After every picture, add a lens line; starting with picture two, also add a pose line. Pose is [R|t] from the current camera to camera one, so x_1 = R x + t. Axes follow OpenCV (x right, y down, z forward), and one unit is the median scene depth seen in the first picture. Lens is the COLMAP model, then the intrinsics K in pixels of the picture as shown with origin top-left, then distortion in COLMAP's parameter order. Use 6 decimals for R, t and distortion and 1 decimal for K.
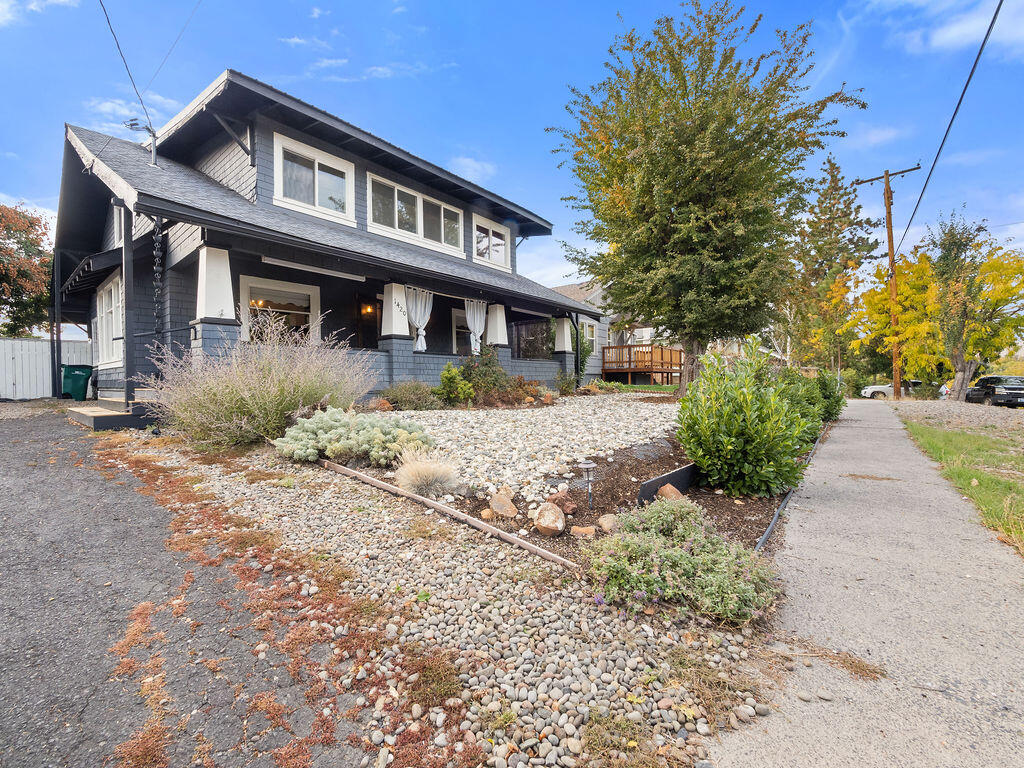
lens RADIAL K [[428.7, 0, 512.0], [0, 428.7, 384.0], [0, 0, 1]] dist [-0.010747, 0.000121]
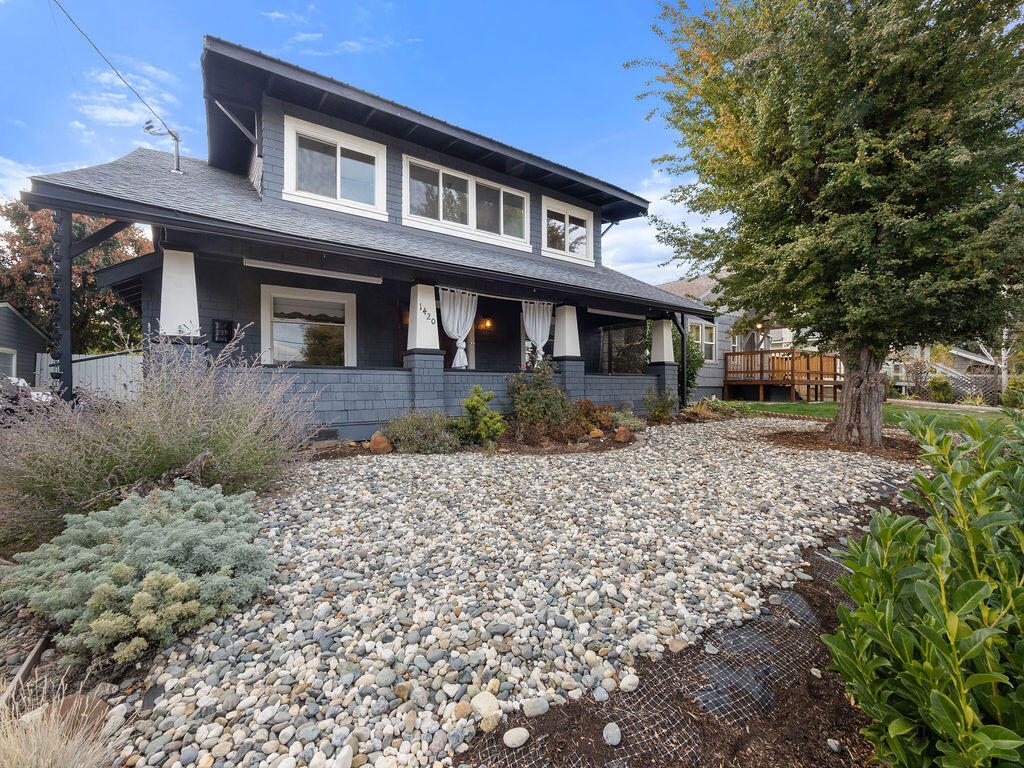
lens RADIAL K [[428.7, 0, 512.0], [0, 428.7, 384.0], [0, 0, 1]] dist [-0.010747, 0.000121]
pose [[0.963000, 0.006431, -0.269424, 0.086954], [-0.009021, 0.999924, -0.008375, -0.036630], [0.269350, 0.010495, 0.962985, 0.230394]]
